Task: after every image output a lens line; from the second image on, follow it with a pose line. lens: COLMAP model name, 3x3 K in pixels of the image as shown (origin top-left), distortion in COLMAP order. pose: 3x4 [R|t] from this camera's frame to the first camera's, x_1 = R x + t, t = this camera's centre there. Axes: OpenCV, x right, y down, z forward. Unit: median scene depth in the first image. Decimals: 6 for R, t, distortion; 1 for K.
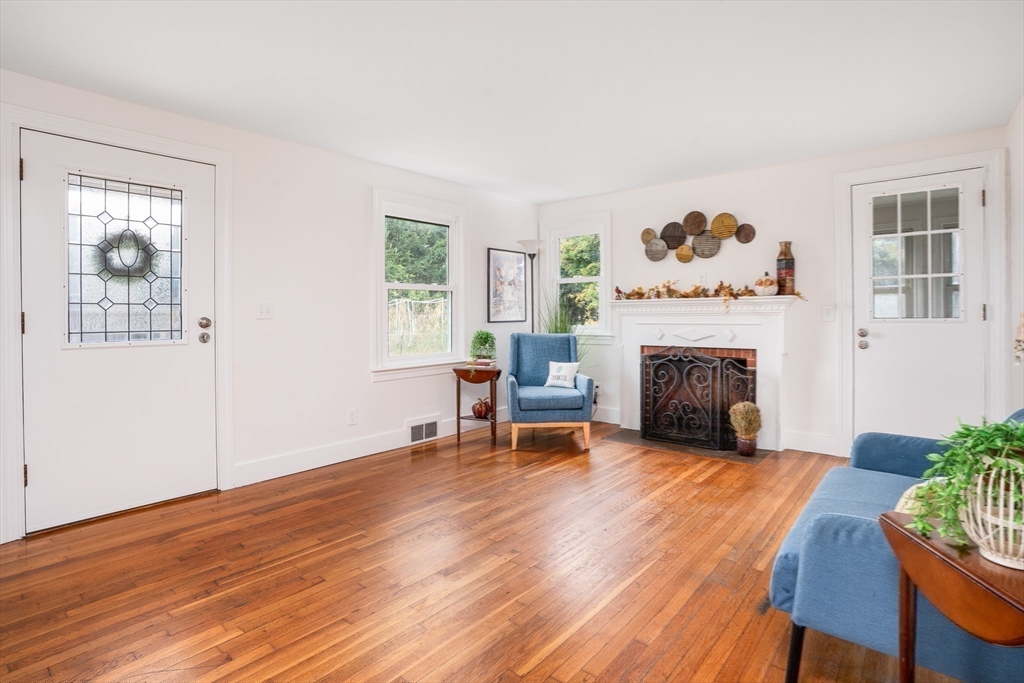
lens RADIAL K [[513.0, 0, 509.0], [0, 513.0, 320.3], [0, 0, 1]] dist [-0.061464, 0.000205]
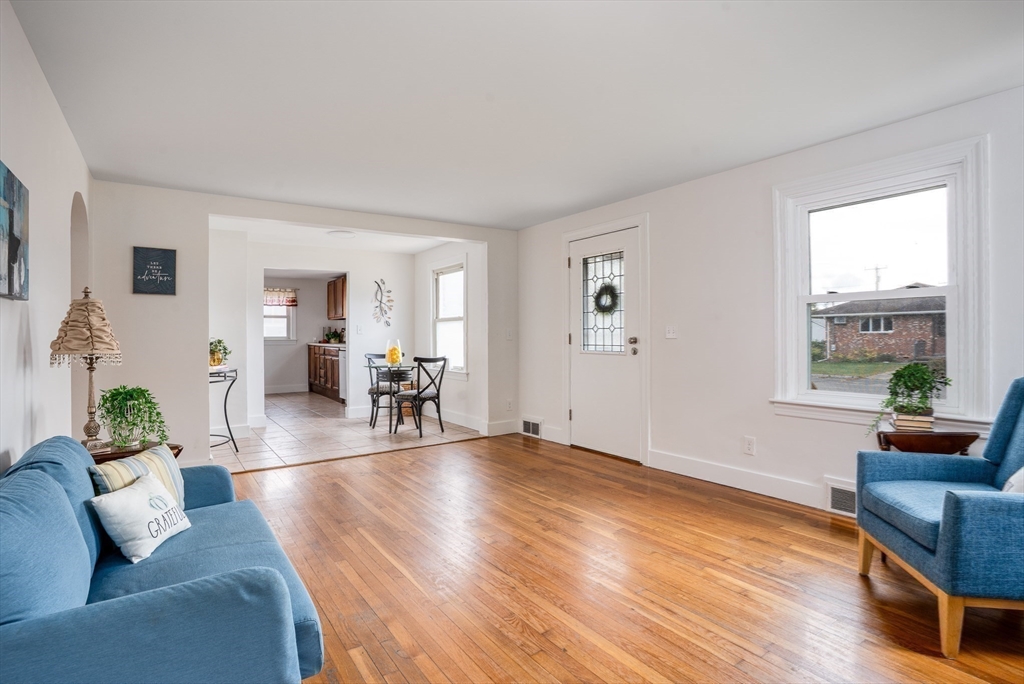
lens RADIAL K [[513.0, 0, 509.0], [0, 513.0, 320.8], [0, 0, 1]] dist [-0.061464, 0.000205]
pose [[-0.263993, -0.022243, -0.964268, 0.642650], [-0.005861, 0.999753, -0.021457, -0.012664], [0.964507, -0.000013, -0.264058, 0.764005]]
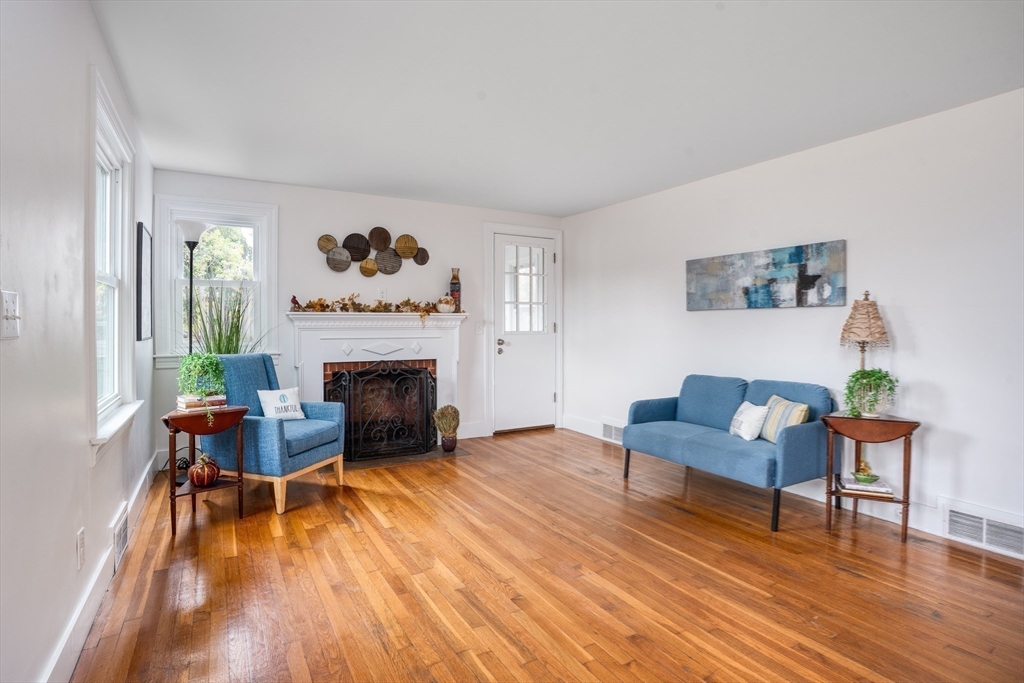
lens RADIAL K [[511.9, 0, 500.1], [0, 511.9, 339.7], [0, 0, 1]] dist [-0.070212, -0.000070]
pose [[0.352172, -0.016930, 0.935782, -0.546018], [0.009621, 0.999849, 0.014468, -0.002066], [-0.935886, 0.003908, 0.352282, 0.451932]]
